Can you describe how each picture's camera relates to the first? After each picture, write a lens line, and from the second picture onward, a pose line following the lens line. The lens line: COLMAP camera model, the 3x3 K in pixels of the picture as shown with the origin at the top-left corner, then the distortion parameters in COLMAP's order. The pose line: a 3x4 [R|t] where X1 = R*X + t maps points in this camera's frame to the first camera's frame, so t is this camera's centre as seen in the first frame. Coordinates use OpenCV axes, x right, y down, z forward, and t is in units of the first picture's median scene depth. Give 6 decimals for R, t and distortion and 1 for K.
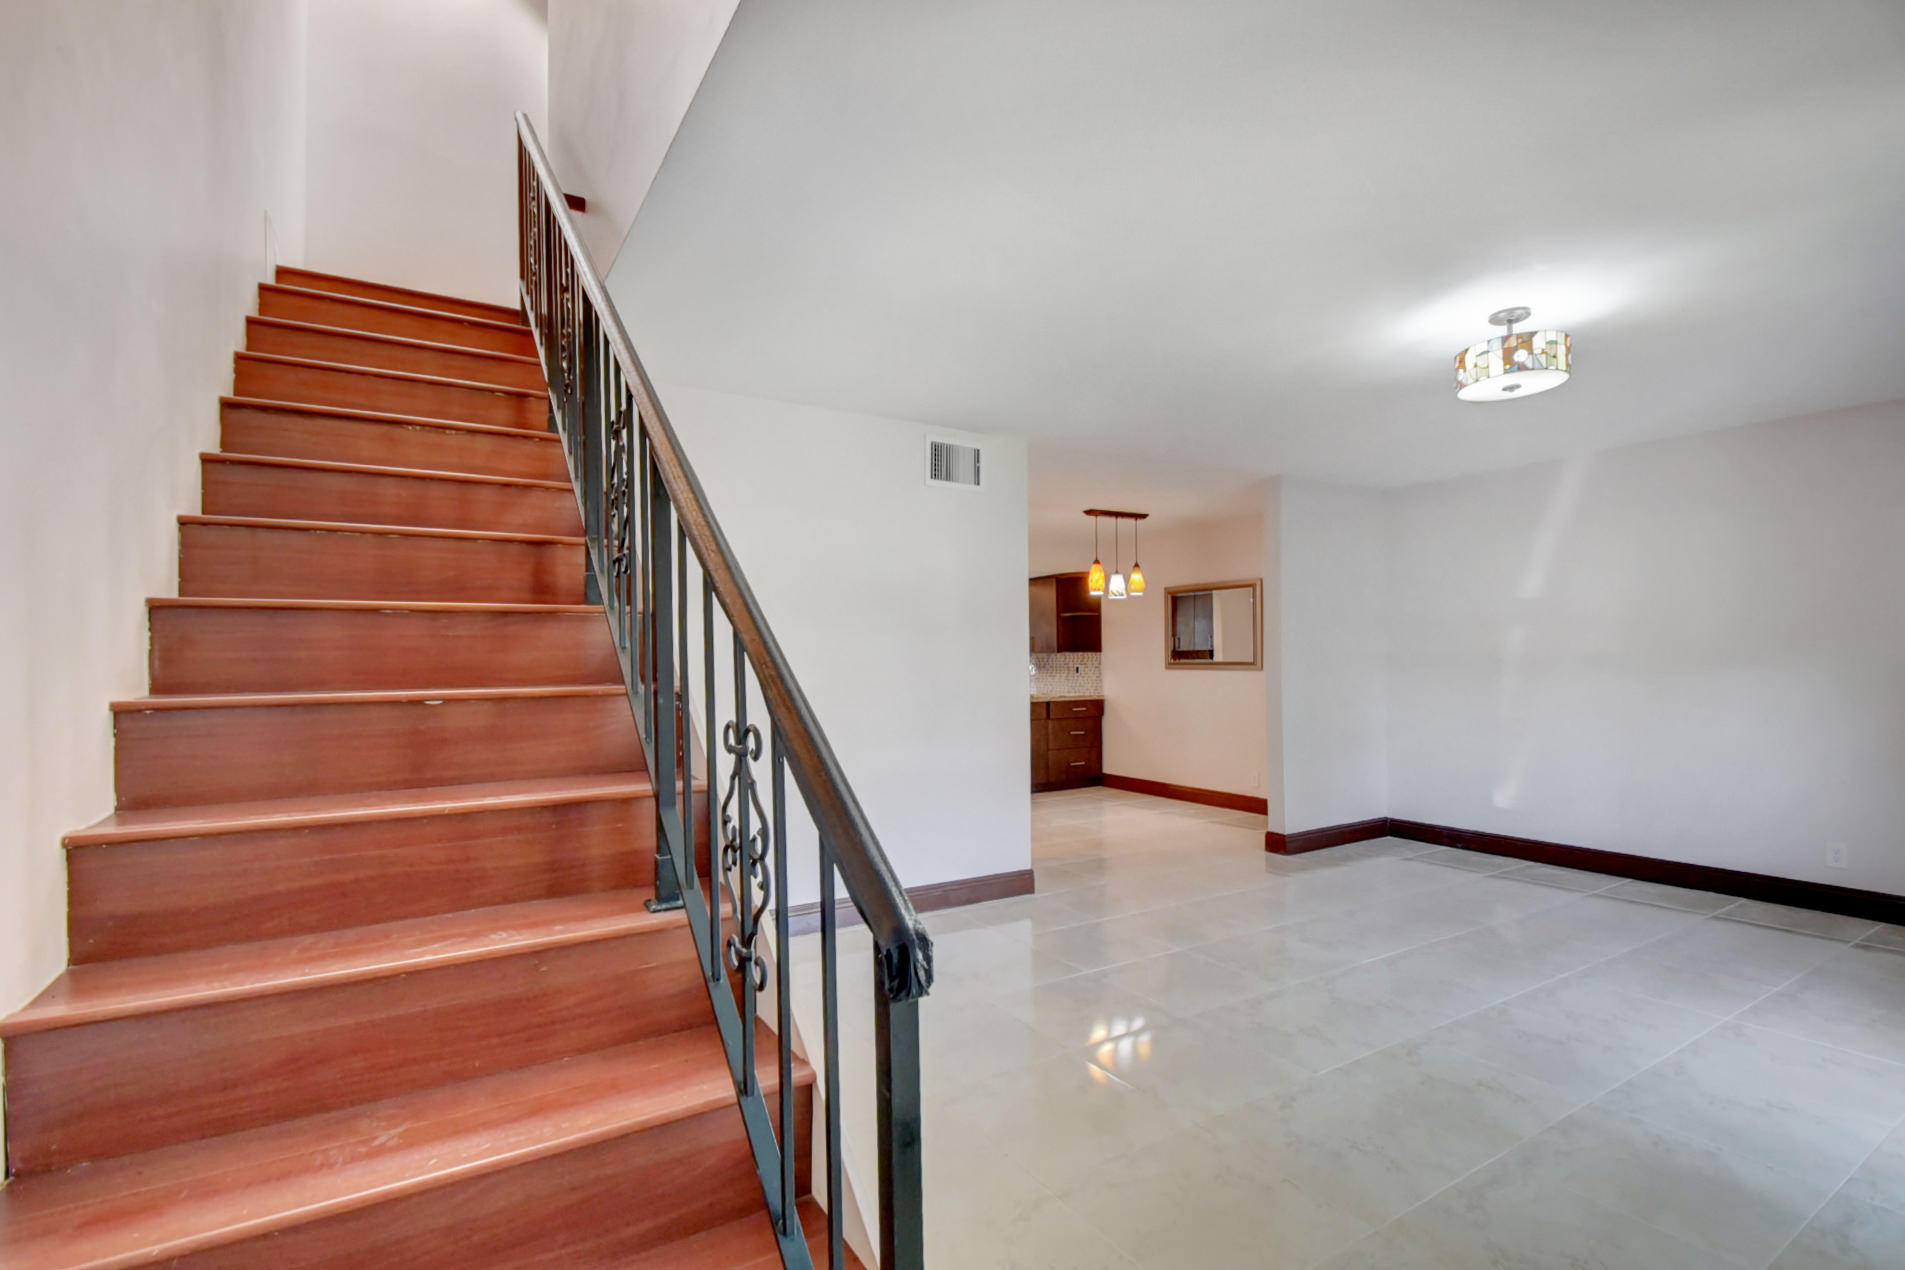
lens RADIAL K [[875.8, 0, 949.2], [0, 875.8, 656.3], [0, 0, 1]] dist [0.010010, -0.012558]
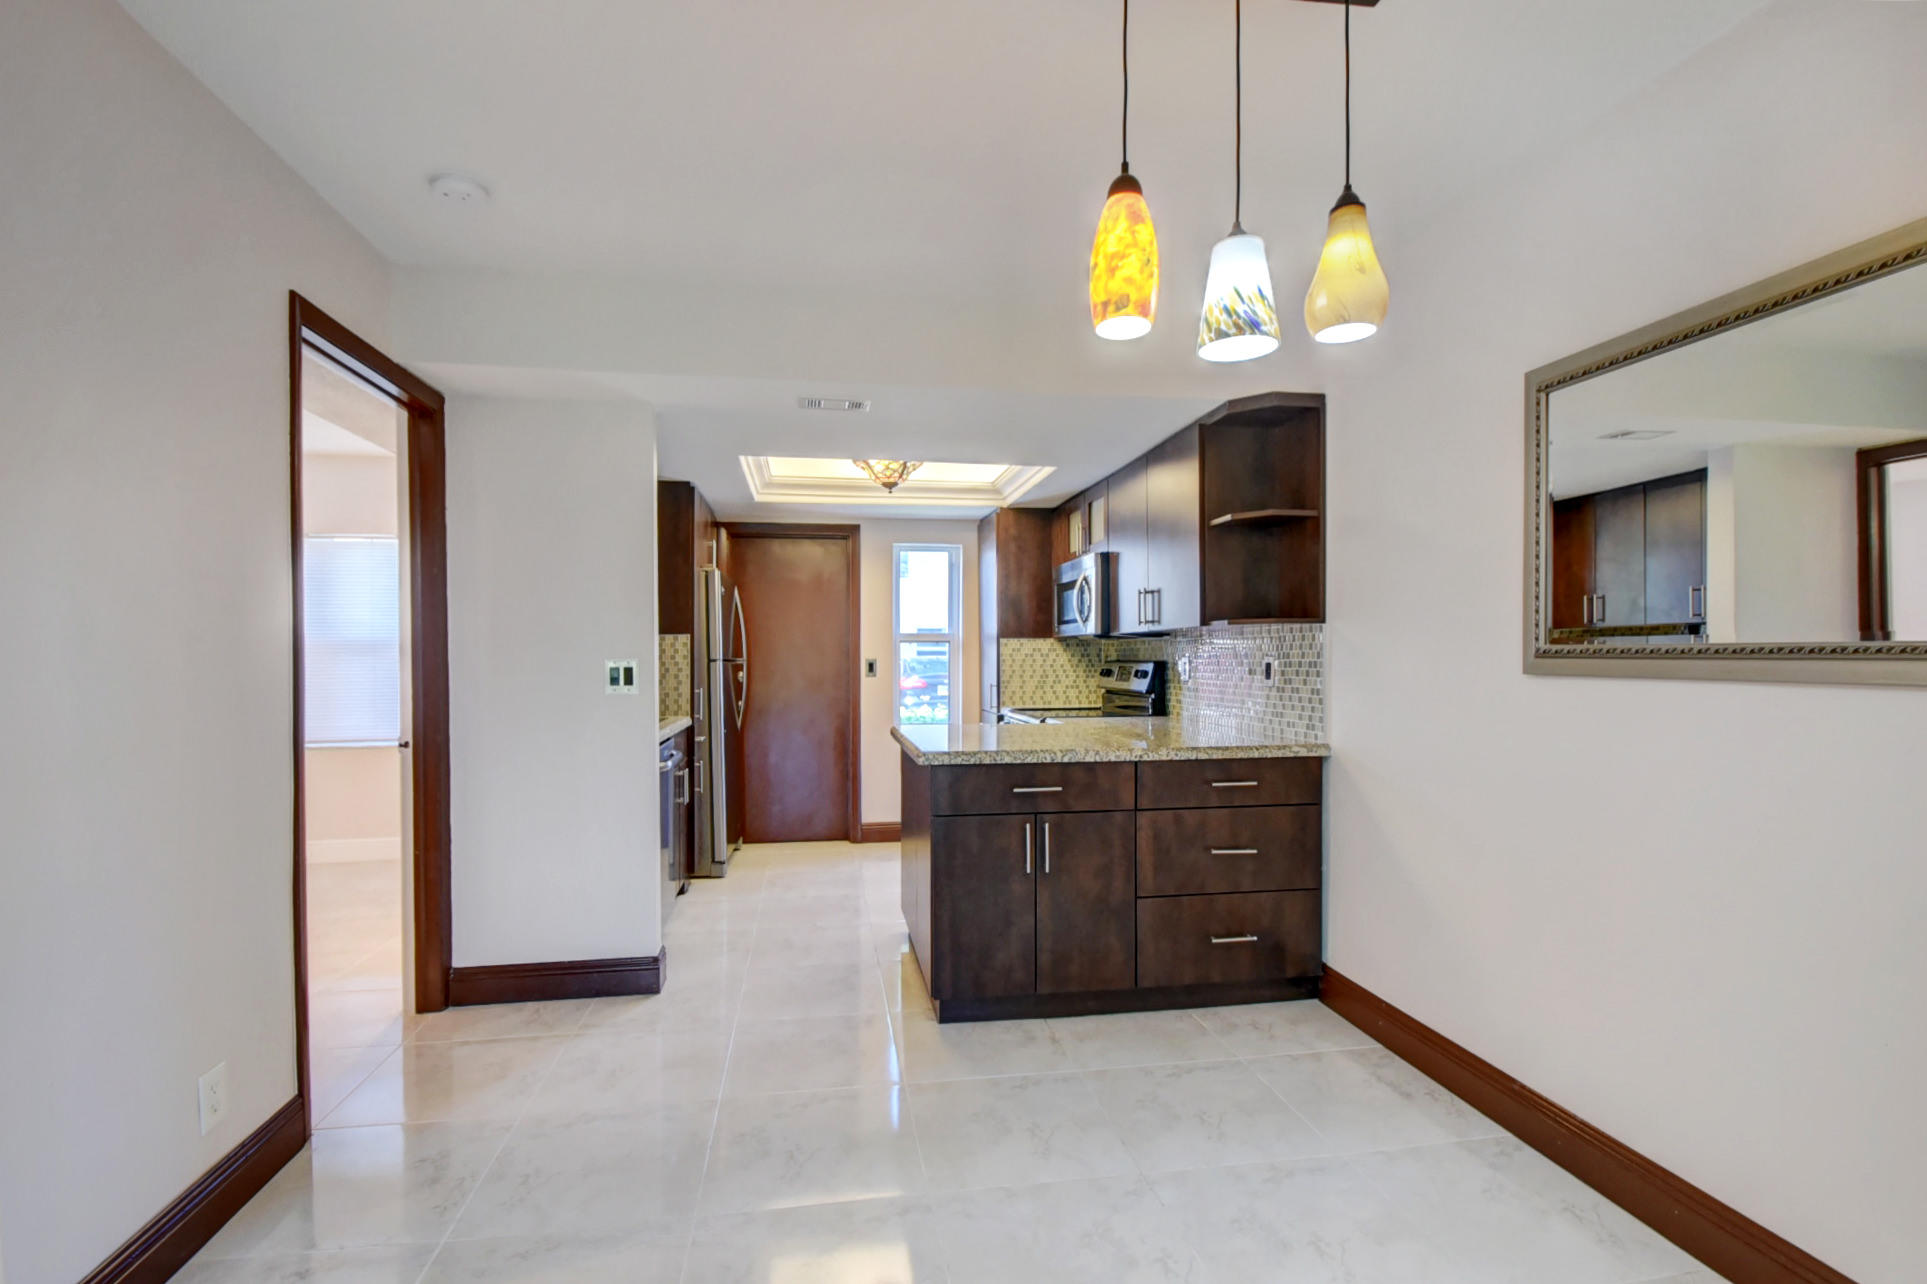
lens RADIAL K [[868.7, 0, 949.9], [0, 868.7, 668.4], [0, 0, 1]] dist [0.008157, -0.012955]
pose [[0.922564, 0.010256, -0.385709, 0.458114], [-0.001466, 0.999733, 0.023077, 0.016854], [0.385842, -0.020724, 0.922332, 1.681559]]
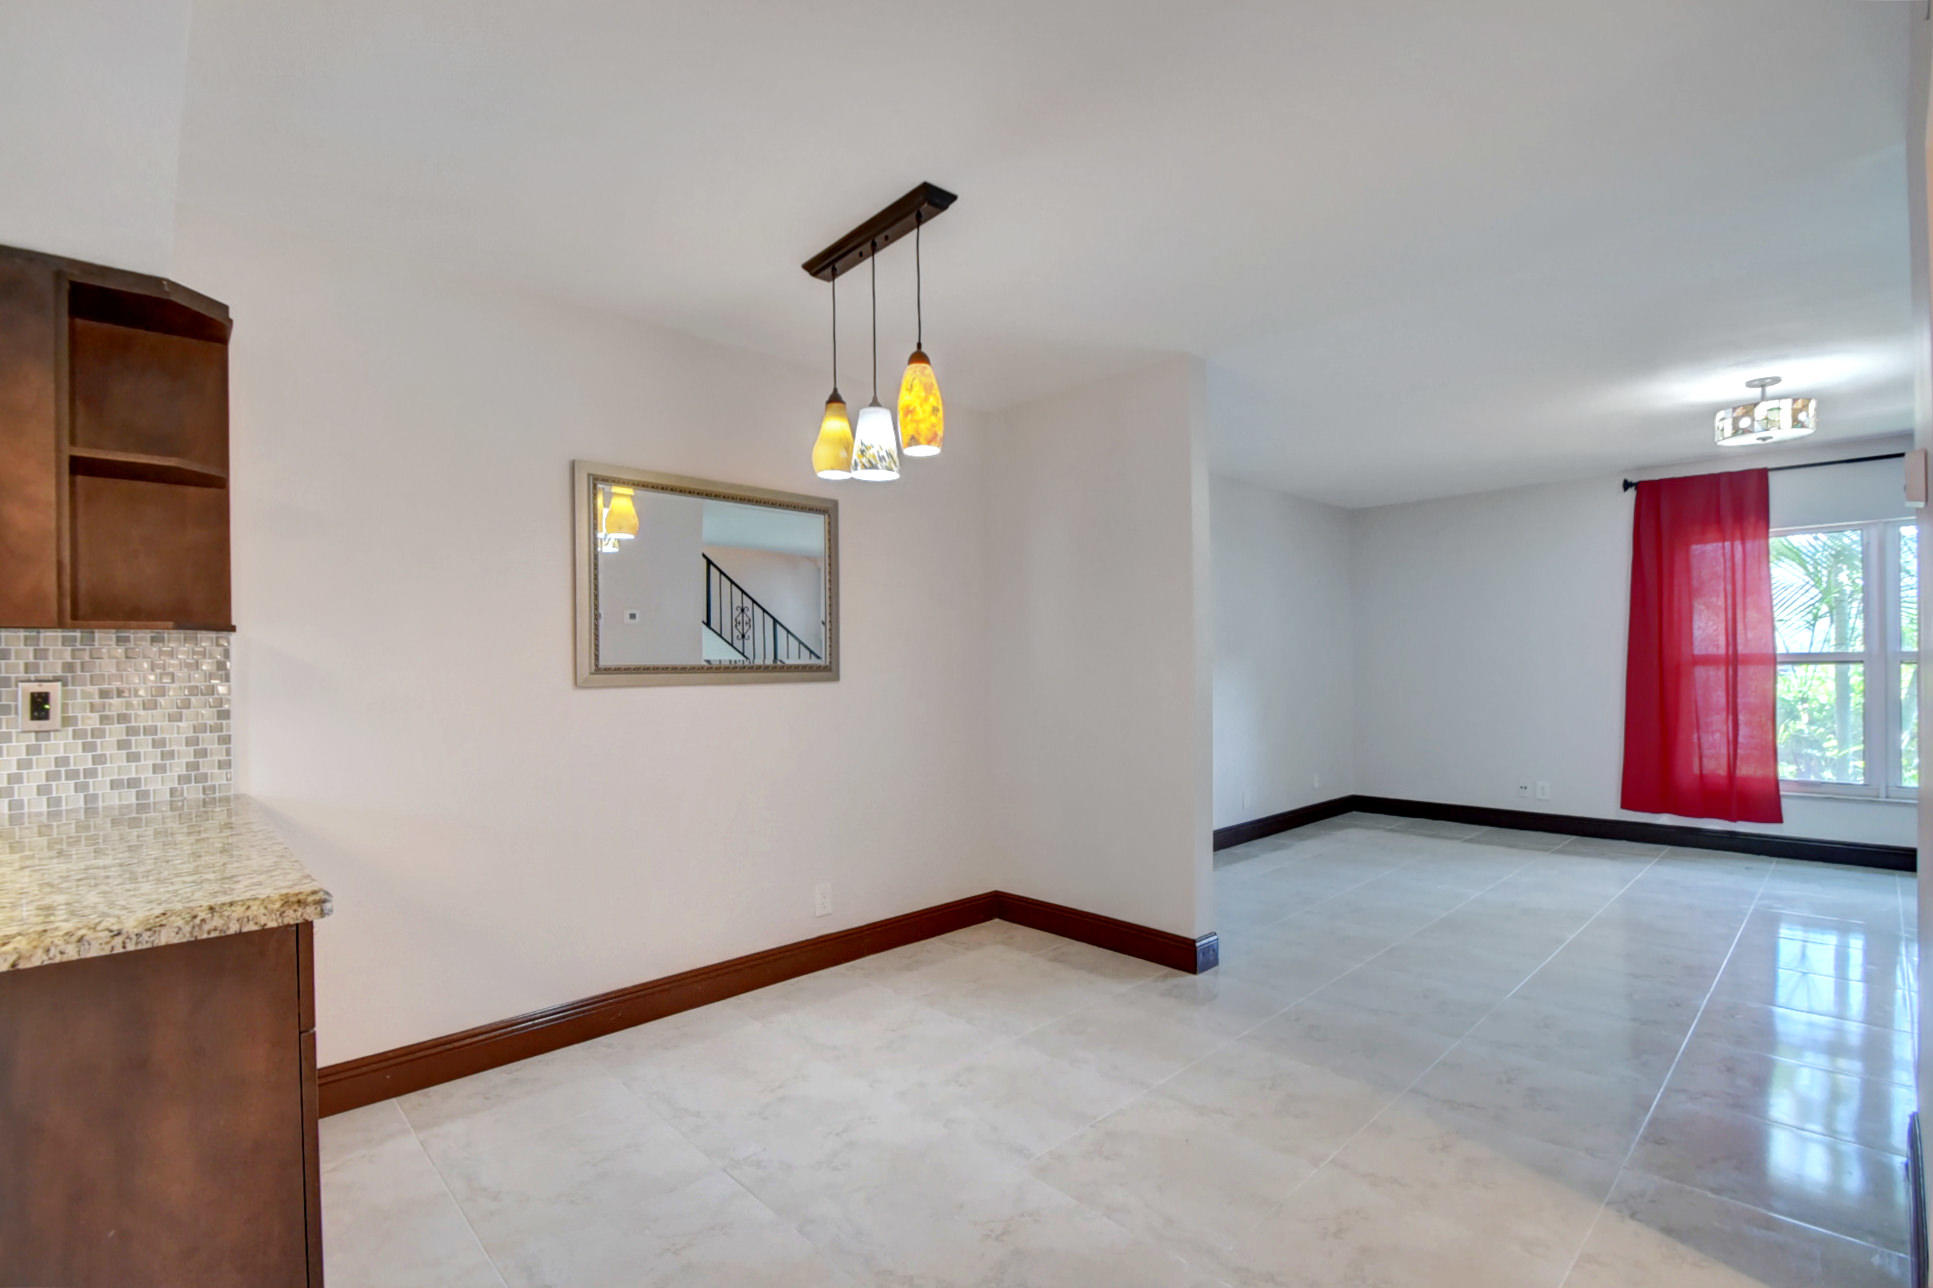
lens RADIAL K [[878.1, 0, 965.3], [0, 878.1, 669.4], [0, 0, 1]] dist [0.000517, -0.012385]
pose [[-0.207418, 0.006643, 0.978230, -0.341388], [0.008576, 0.999951, -0.004972, 0.025817], [-0.978215, 0.007358, -0.207465, 2.265800]]
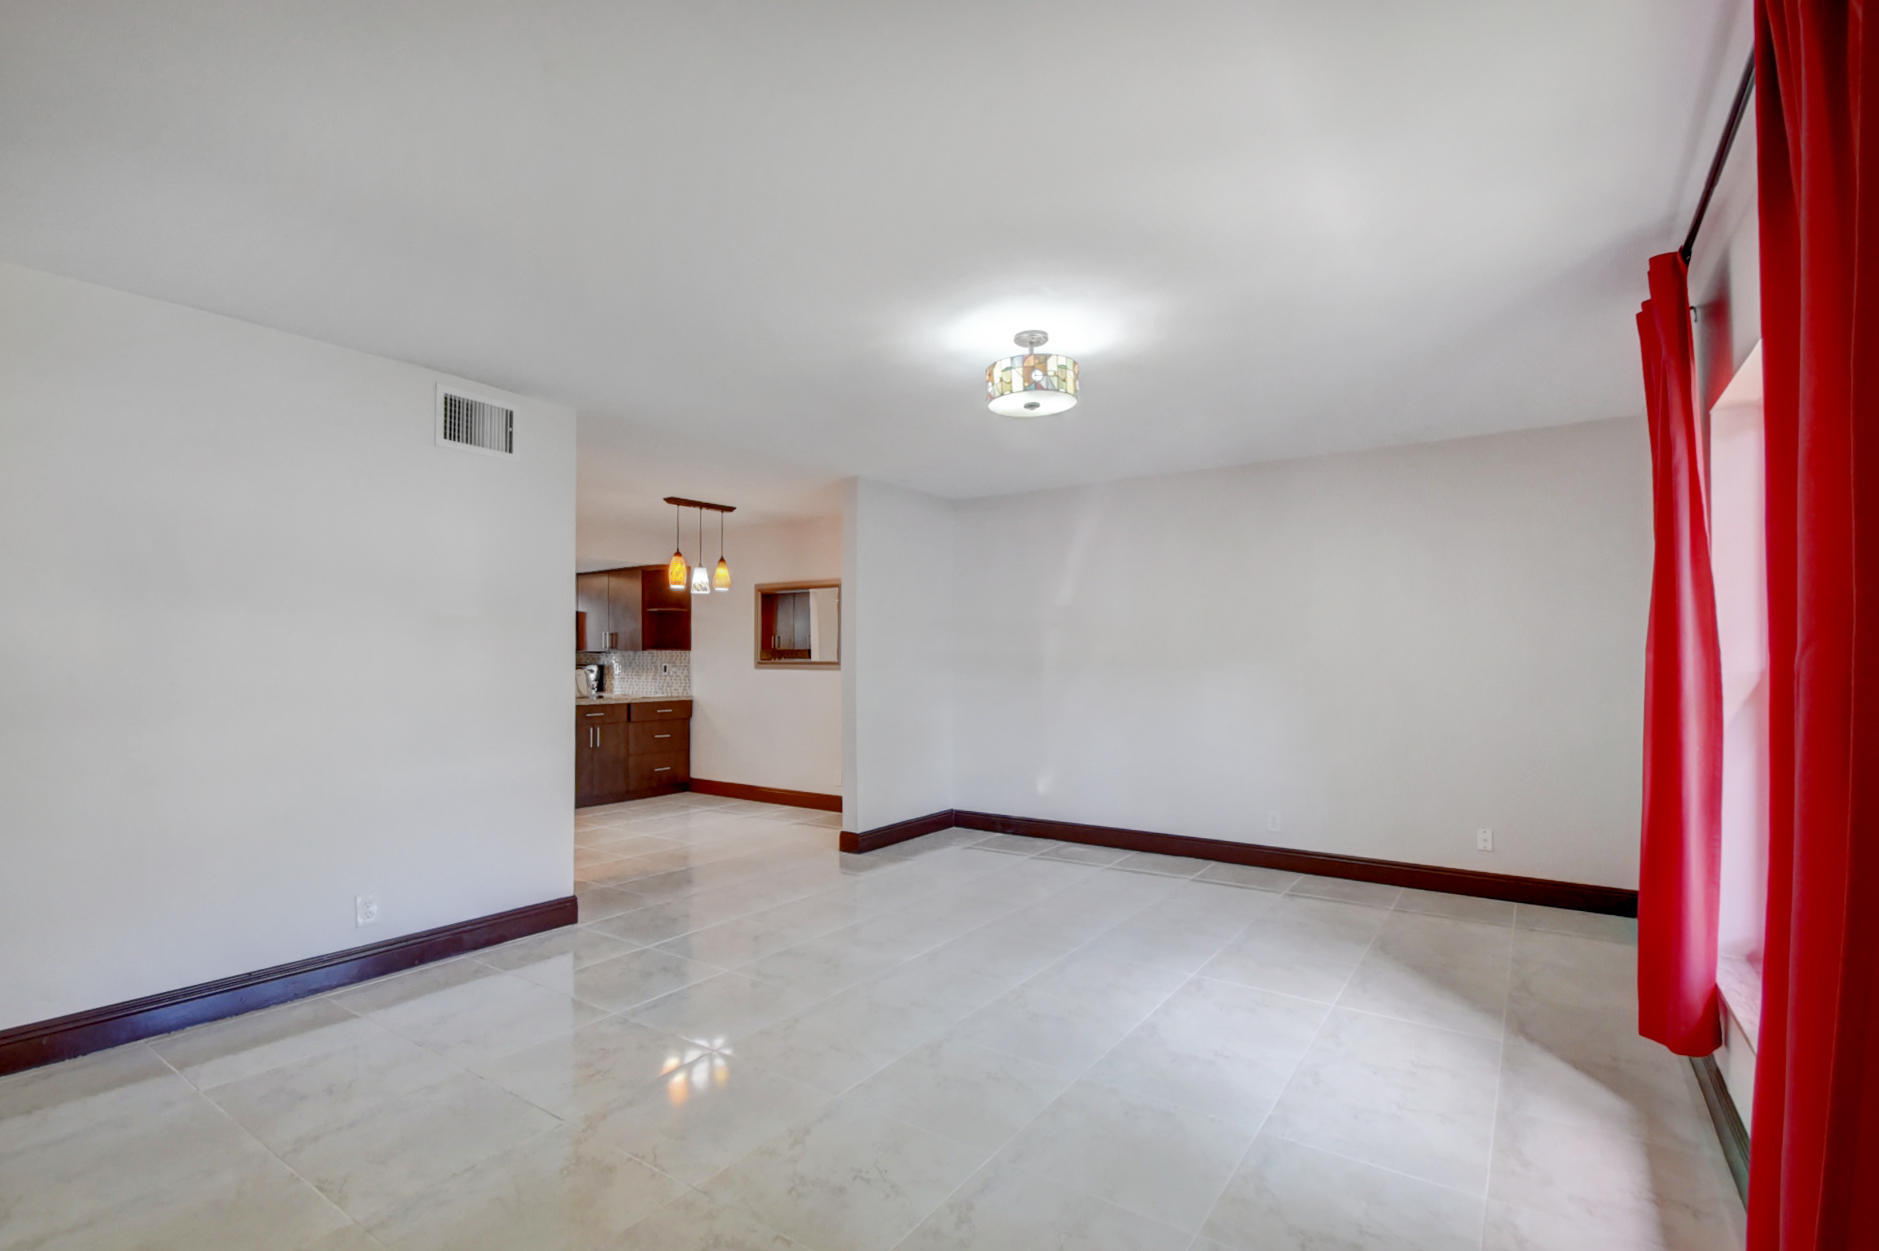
lens RADIAL K [[875.3, 0, 935.9], [0, 875.3, 644.3], [0, 0, 1]] dist [0.010275, -0.000019]
pose [[0.917326, 0.014788, 0.397863, 0.107579], [-0.009665, 0.999843, -0.014879, 0.001122], [-0.398020, 0.009804, 0.917324, 0.067646]]
